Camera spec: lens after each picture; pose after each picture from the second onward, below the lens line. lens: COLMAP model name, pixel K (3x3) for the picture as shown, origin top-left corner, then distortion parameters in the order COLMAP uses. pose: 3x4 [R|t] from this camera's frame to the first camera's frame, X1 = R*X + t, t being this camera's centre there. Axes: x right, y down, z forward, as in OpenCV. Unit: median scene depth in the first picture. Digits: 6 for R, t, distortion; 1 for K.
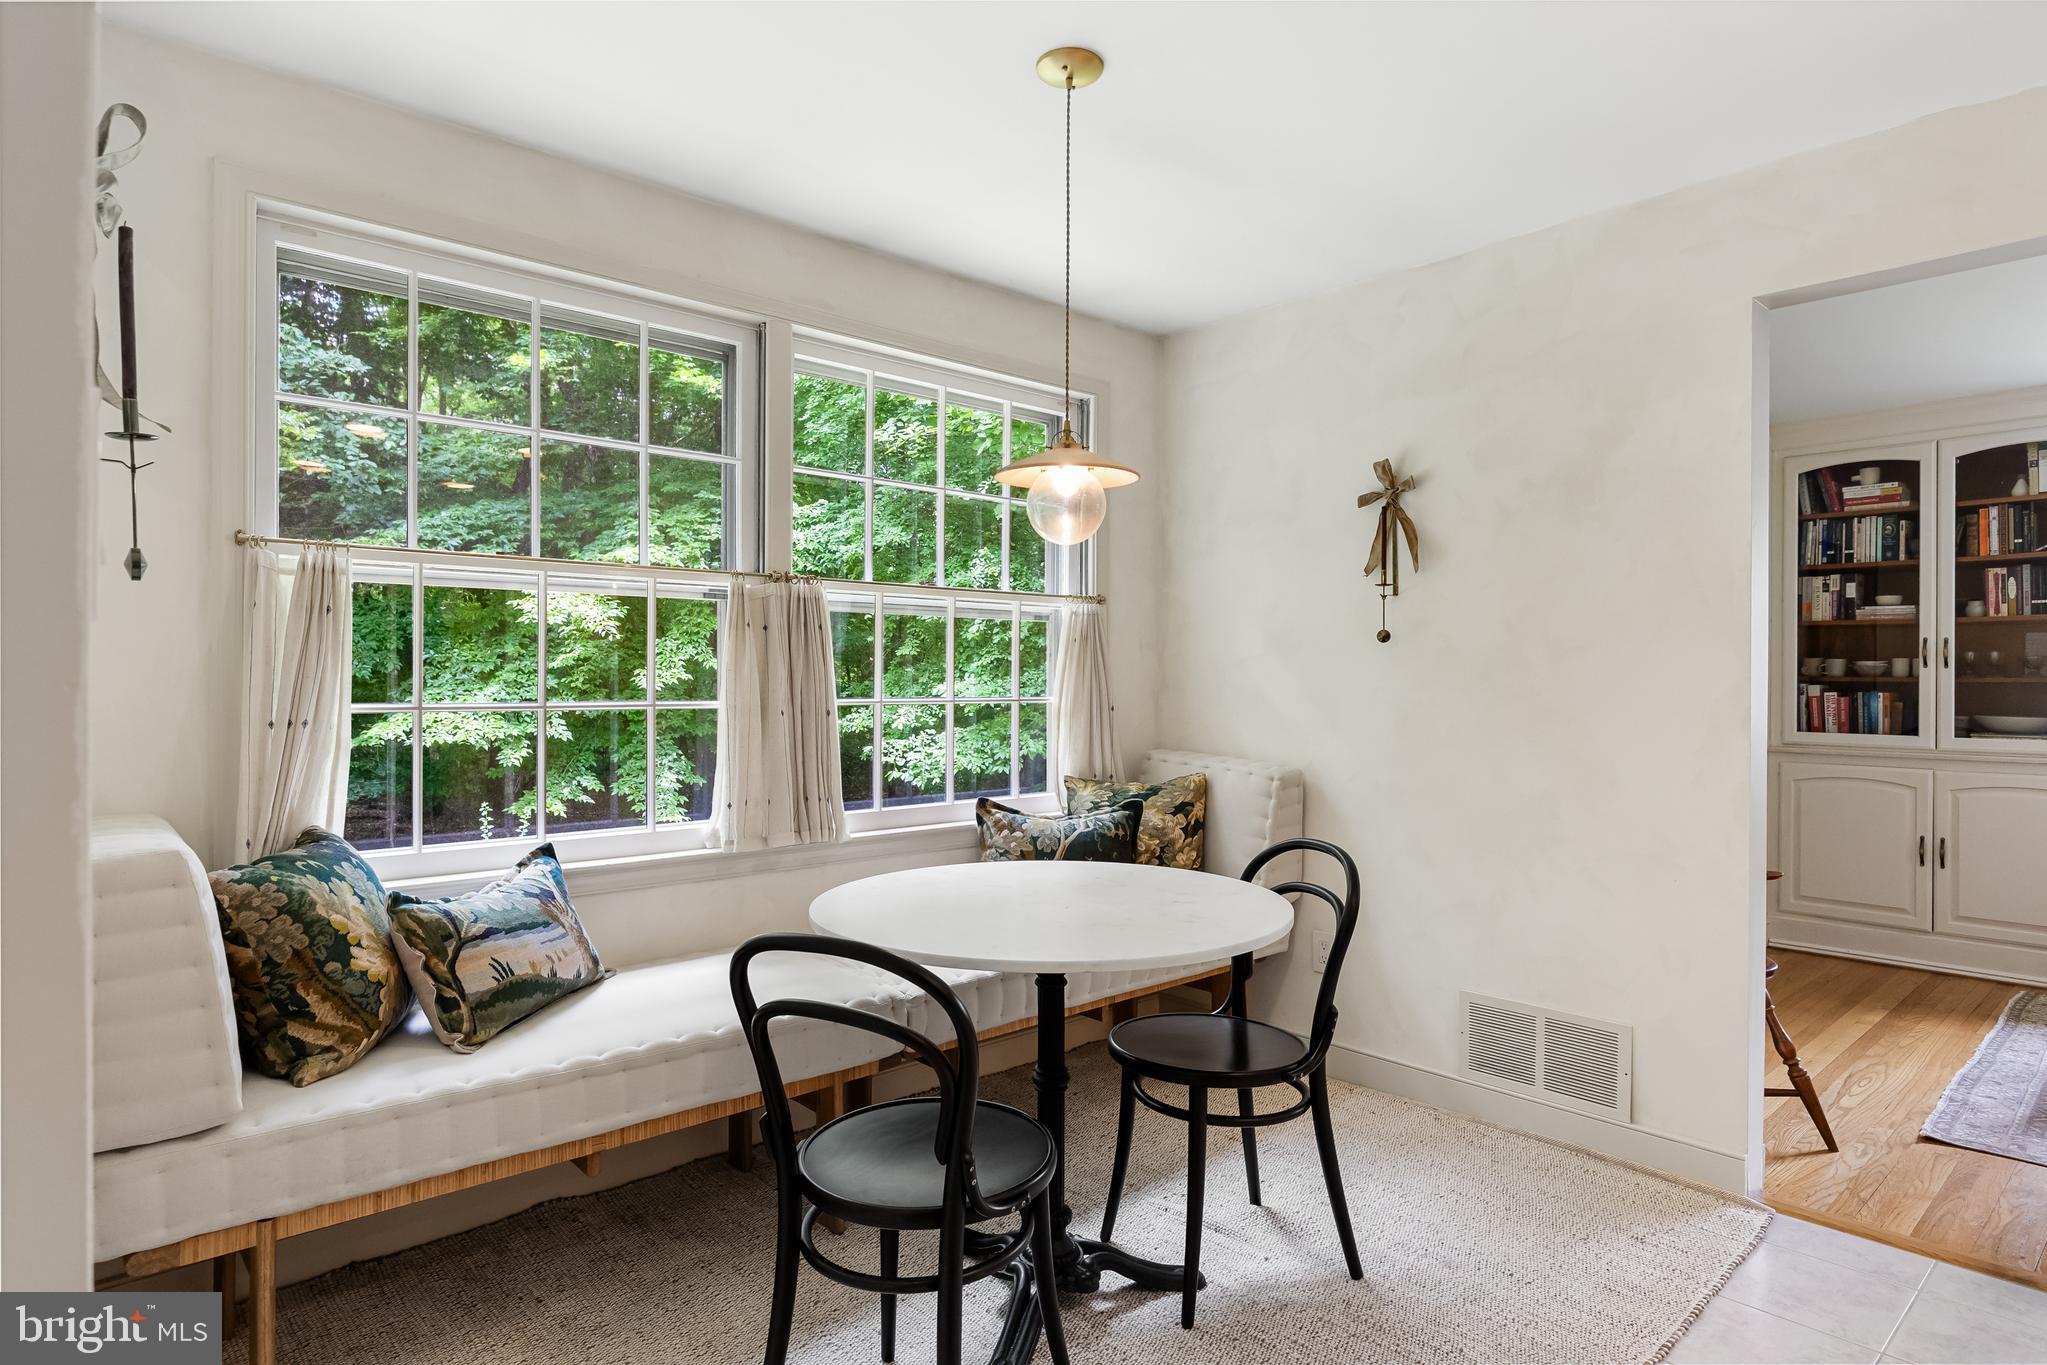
lens RADIAL K [[1126.2, 0, 1015.1], [0, 1126.2, 679.2], [0, 0, 1]] dist [0.011307, -0.003713]
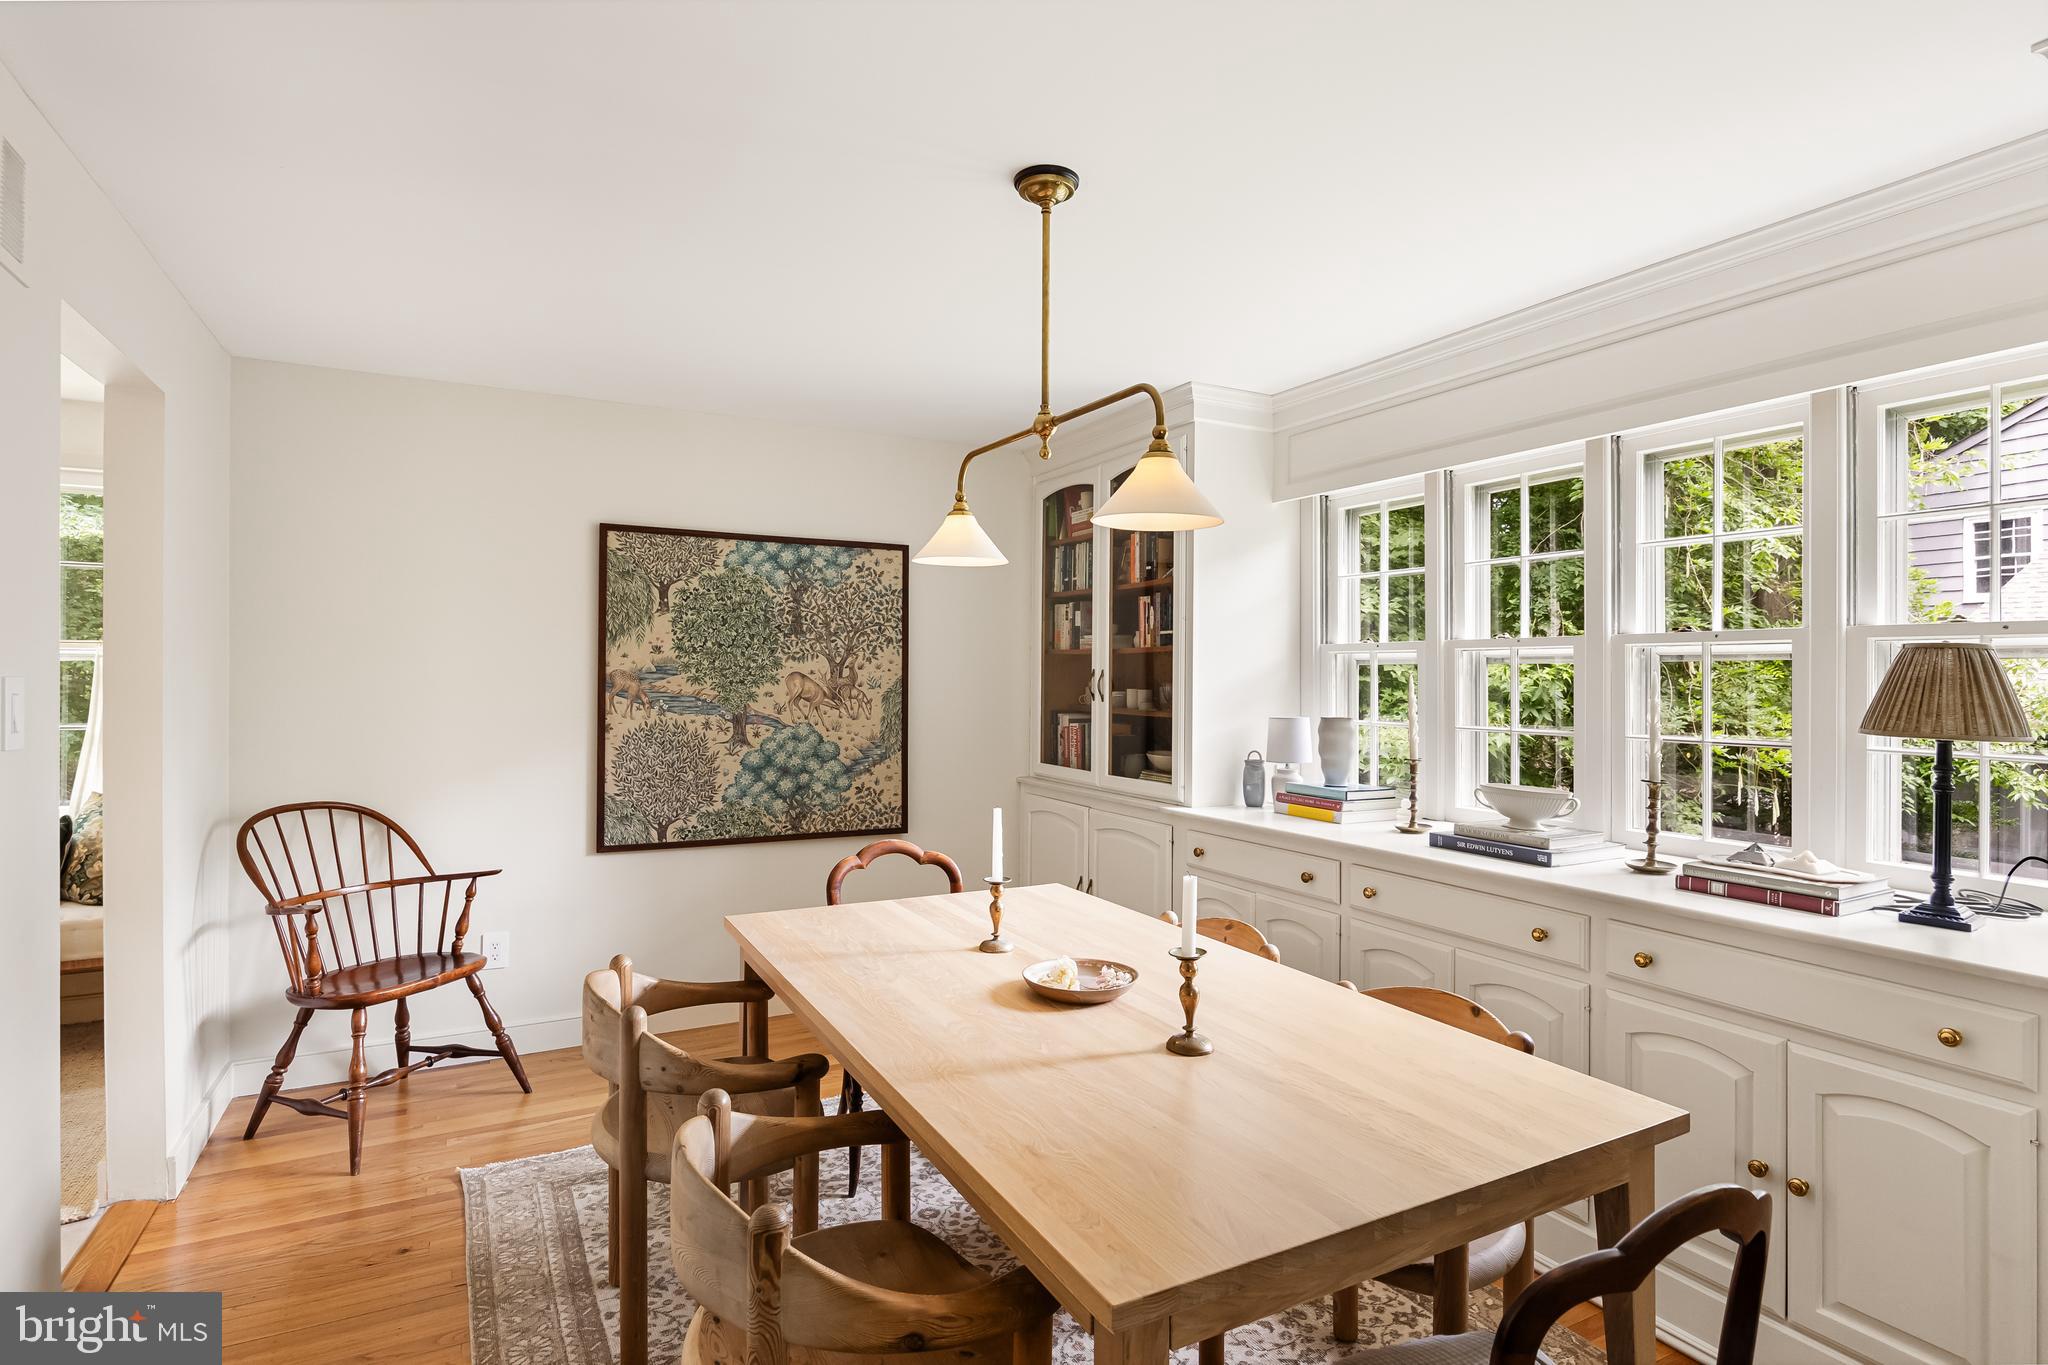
lens RADIAL K [[1061.5, 0, 1035.1], [0, 1061.5, 671.0], [0, 0, 1]] dist [-0.009485, 0.000718]
pose [[0.972877, 0.002419, -0.231312, 0.932349], [-0.003670, 0.999981, -0.004979, -0.029605], [0.231295, 0.005693, 0.972867, 0.114078]]
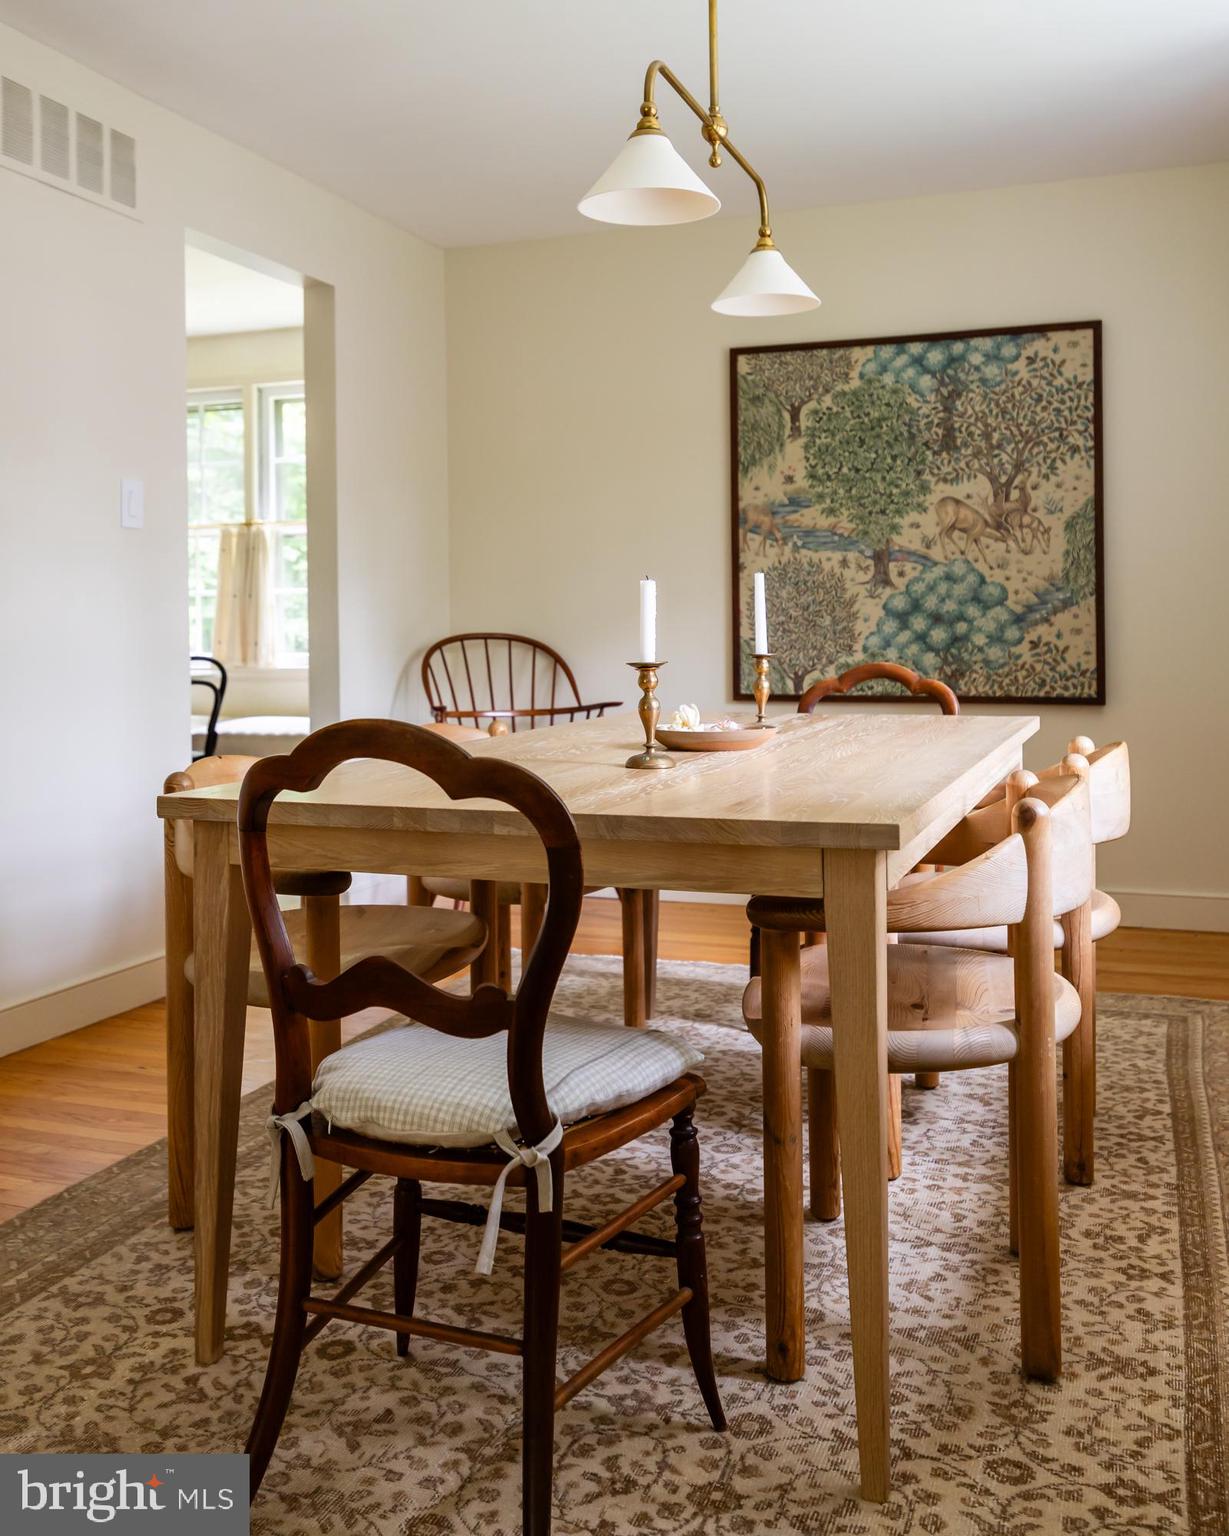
lens RADIAL K [[1485.5, 0, 590.1], [0, 1485.5, 618.1], [0, 0, 1]] dist [-0.012149, 0.000000]
pose [[0.443993, -0.014621, -0.895911, 1.314368], [0.008719, 0.999890, -0.011997, 0.056744], [0.895988, -0.002484, 0.444071, 0.257471]]
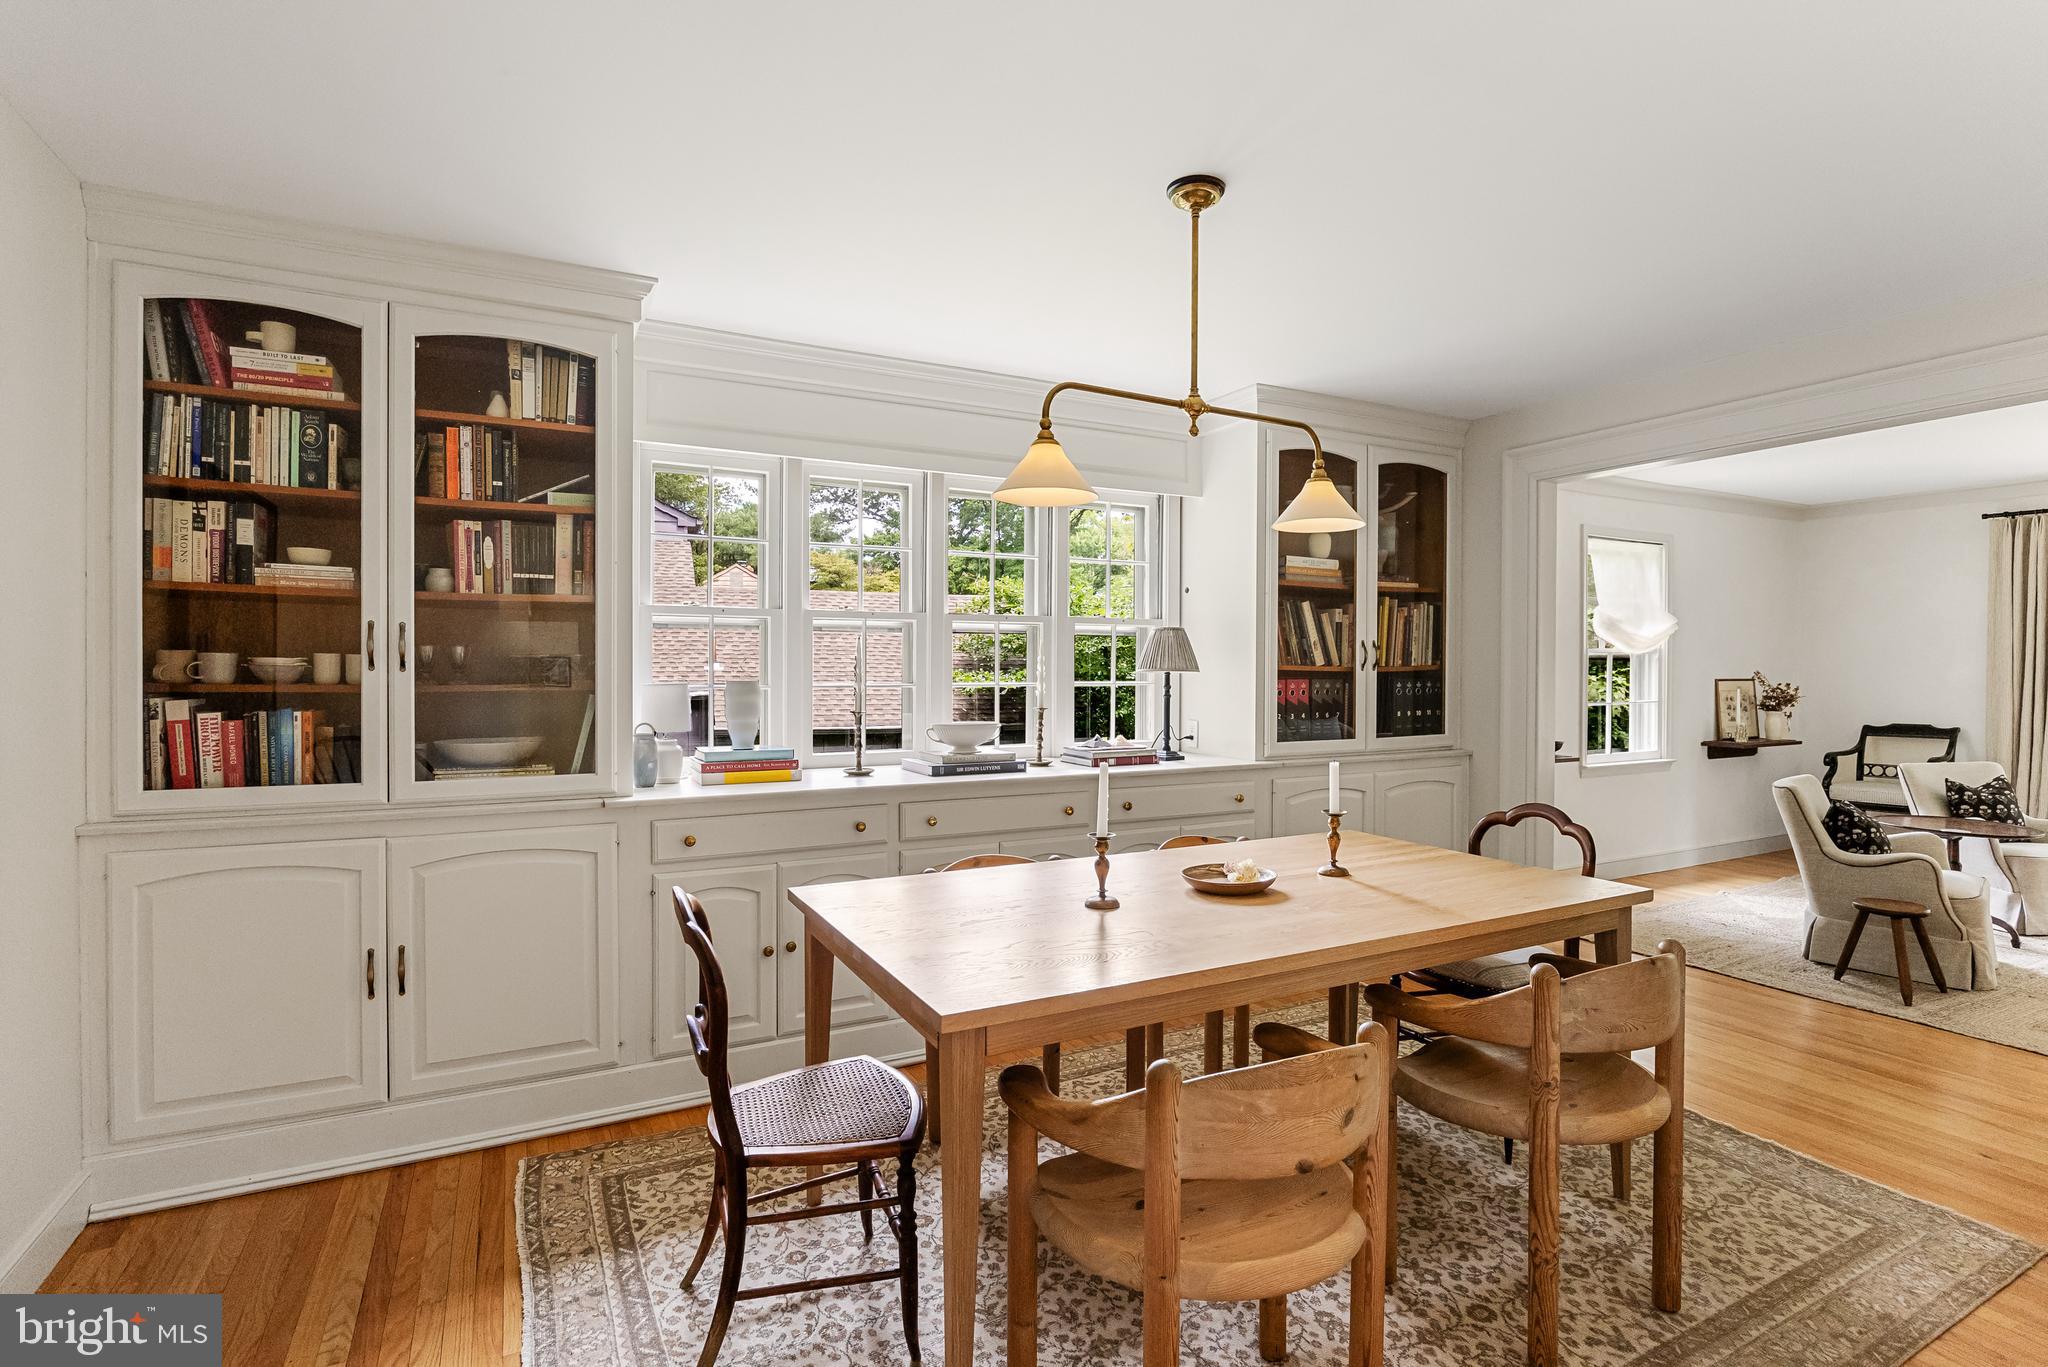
lens RADIAL K [[972.3, 0, 1046.1], [0, 972.3, 678.3], [0, 0, 1]] dist [-0.013668, -0.000565]
pose [[0.226945, -0.009734, 0.973859, 0.368025], [-0.000636, 0.999948, 0.010143, -0.010946], [-0.973907, -0.002921, 0.226927, 0.511900]]
